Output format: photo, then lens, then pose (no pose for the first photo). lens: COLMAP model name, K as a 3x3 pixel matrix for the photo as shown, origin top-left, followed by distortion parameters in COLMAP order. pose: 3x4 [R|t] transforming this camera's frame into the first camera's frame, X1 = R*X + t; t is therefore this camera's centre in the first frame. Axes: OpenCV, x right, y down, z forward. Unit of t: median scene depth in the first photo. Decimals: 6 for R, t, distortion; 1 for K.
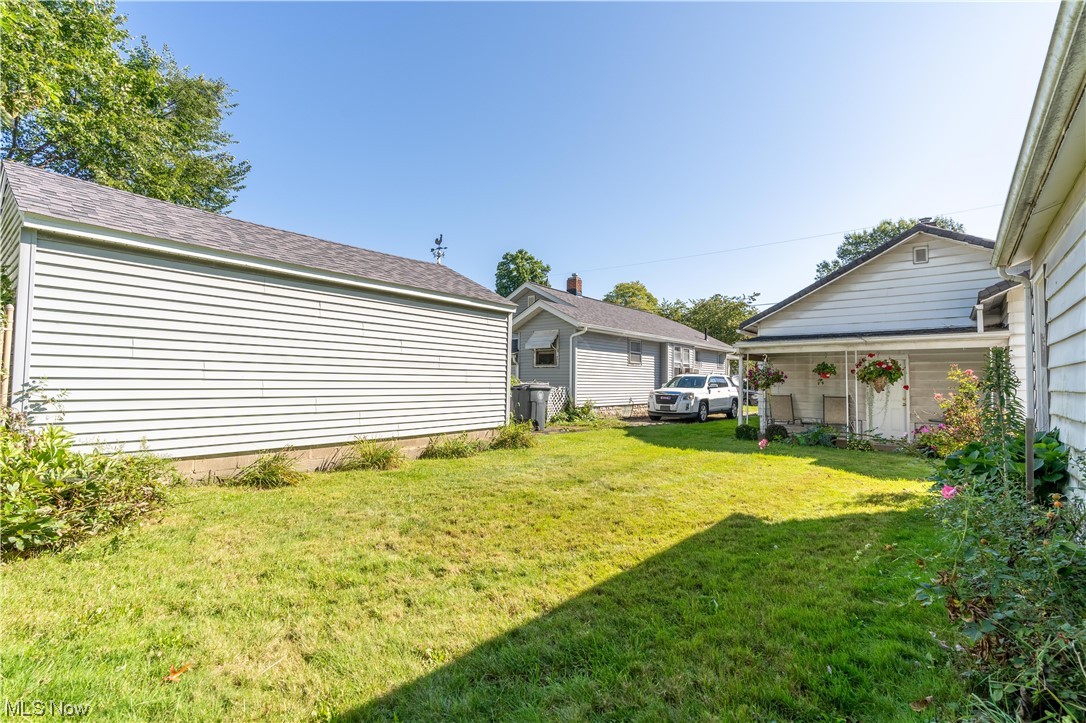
lens RADIAL K [[490.1, 0, 548.1], [0, 490.1, 362.5], [0, 0, 1]] dist [-0.004844, 0.001479]
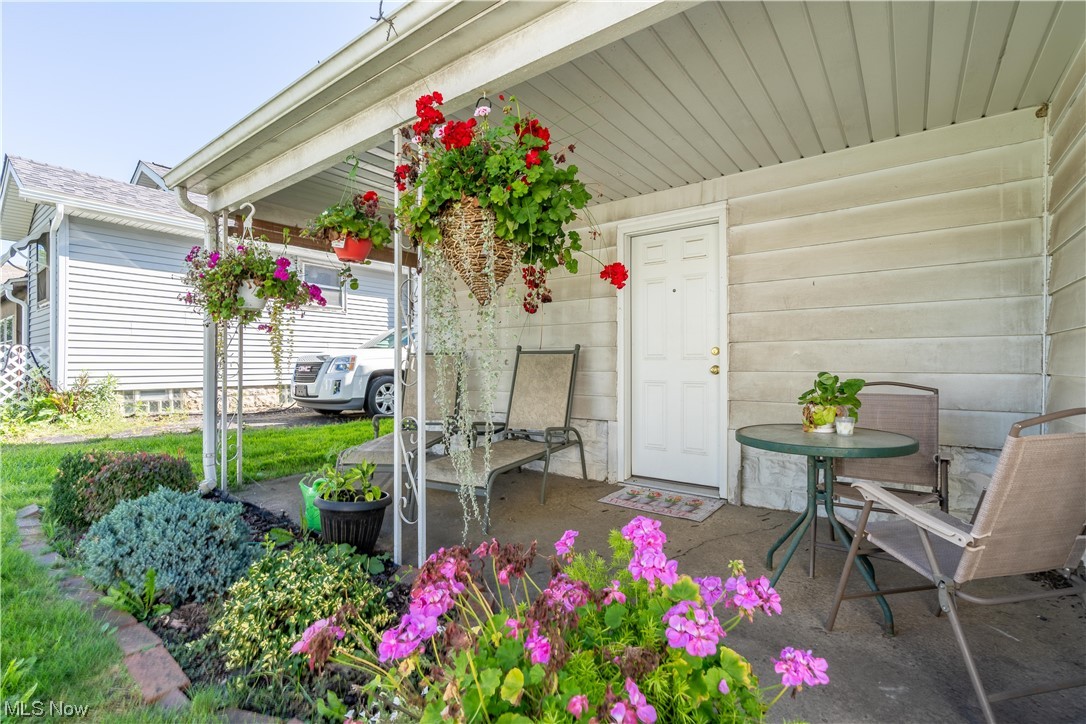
lens RADIAL K [[490.1, 0, 548.1], [0, 490.1, 363.0], [0, 0, 1]] dist [-0.004844, 0.001479]
pose [[0.998301, -0.009946, 0.057412, 0.554228], [0.007854, 0.999301, 0.036560, 0.064066], [-0.057735, -0.036047, 0.997681, 0.641285]]
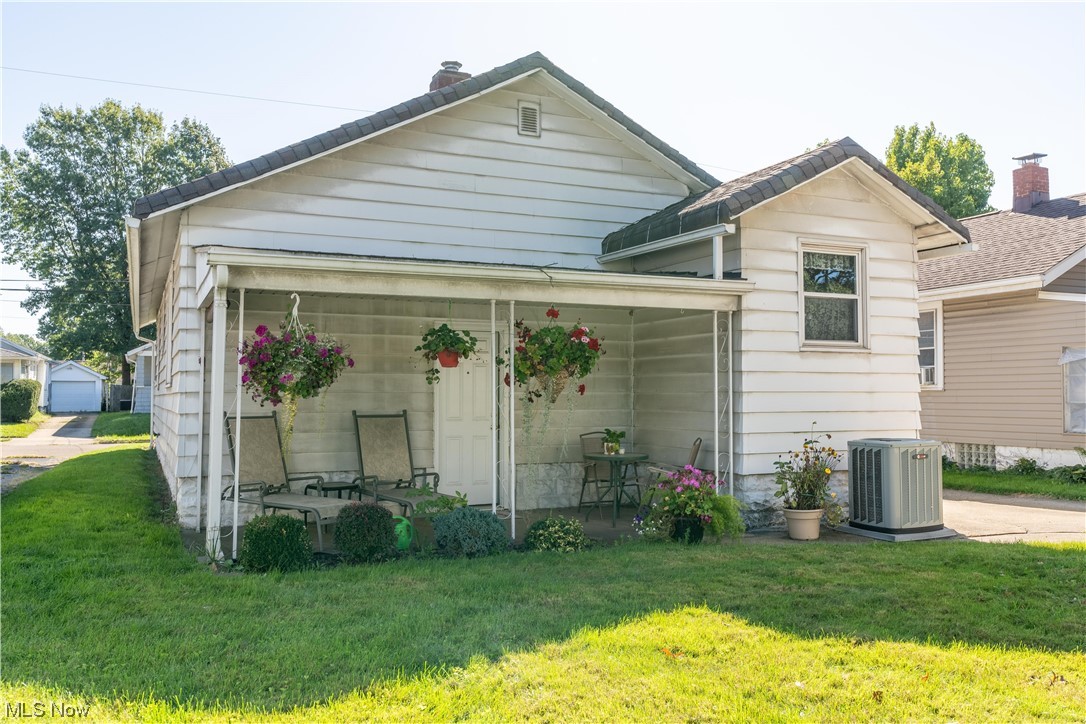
lens RADIAL K [[894.4, 0, 543.0], [0, 894.4, 362.0], [0, 0, 1]] dist [-0.009590, -0.005615]
pose [[0.436083, 0.022053, 0.899636, -0.026912], [-0.028624, 0.999534, -0.010627, 0.028751], [-0.899451, -0.021117, 0.436511, 0.535536]]
